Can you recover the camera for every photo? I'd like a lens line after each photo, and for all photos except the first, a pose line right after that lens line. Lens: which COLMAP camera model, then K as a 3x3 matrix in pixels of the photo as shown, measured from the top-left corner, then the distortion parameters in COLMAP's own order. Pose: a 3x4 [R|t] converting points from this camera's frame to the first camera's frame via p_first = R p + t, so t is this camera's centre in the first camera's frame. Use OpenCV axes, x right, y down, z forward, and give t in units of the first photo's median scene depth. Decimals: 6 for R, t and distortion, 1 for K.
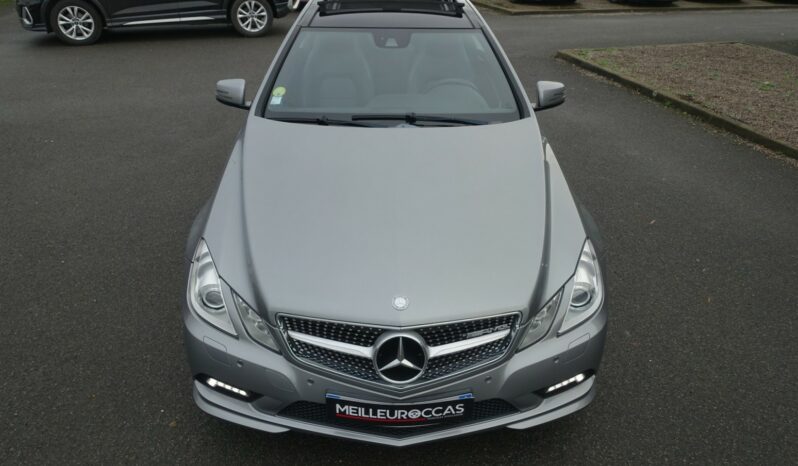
lens RADIAL K [[574.5, 0, 399.0], [0, 574.5, 233.0], [0, 0, 1]] dist [-0.002299, -0.001913]
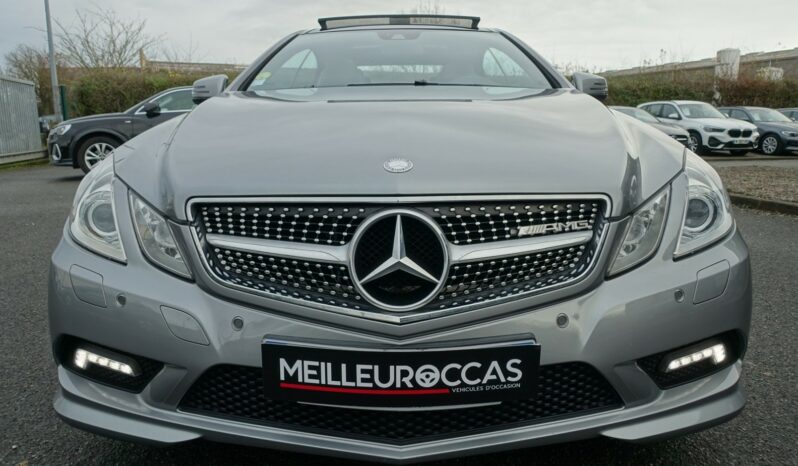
lens RADIAL K [[557.4, 0, 399.0], [0, 557.4, 233.0], [0, 0, 1]] dist [-0.002683, 0.003533]
pose [[0.999264, -0.015987, -0.034859, 0.020672], [0.004136, 0.948591, -0.316478, 0.349426], [0.038127, 0.316101, 0.947959, 0.476306]]
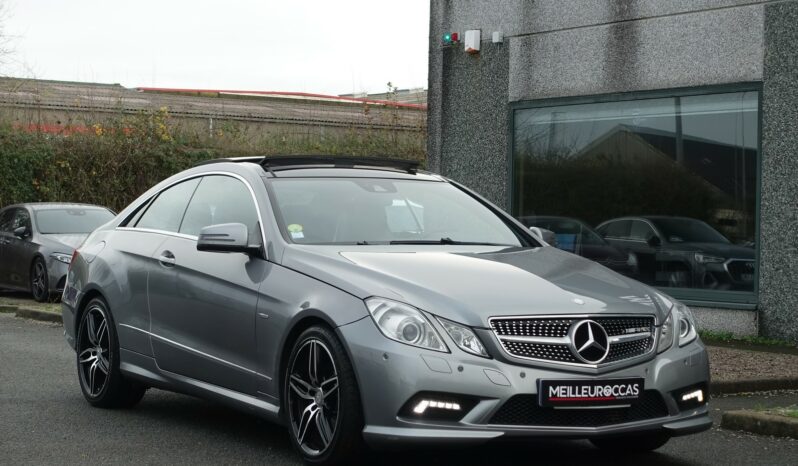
lens RADIAL K [[1923.4, 0, 399.0], [0, 1923.4, 233.0], [0, 0, 1]] dist [-0.029087, -0.125403]
pose [[0.888196, -0.005031, 0.459437, -2.187765], [0.227354, 0.873754, -0.429959, 1.642680], [-0.399272, 0.486343, 0.777208, -2.091875]]
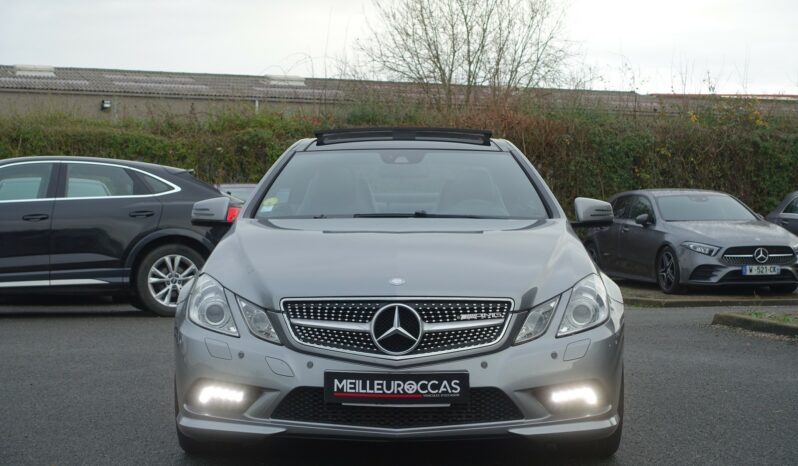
lens RADIAL K [[1529.4, 0, 399.0], [0, 1529.4, 233.0], [0, 0, 1]] dist [-0.004121, 0.015294]
pose [[0.999060, -0.013168, -0.041310, 0.121834], [-0.008137, 0.878901, -0.476935, 1.365023], [0.042587, 0.476822, 0.877967, -1.515712]]
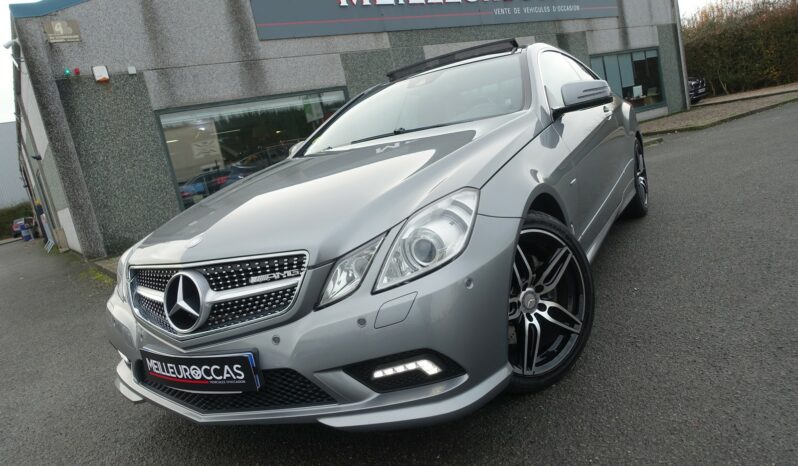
lens RADIAL K [[548.2, 0, 402.0], [0, 548.2, 229.6], [0, 0, 1]] dist [-0.010805, 0.003187]
pose [[0.835078, -0.094591, -0.541938, 0.744736], [-0.075877, 0.955888, -0.283763, 0.317422], [0.544873, 0.278085, 0.791064, 0.457385]]
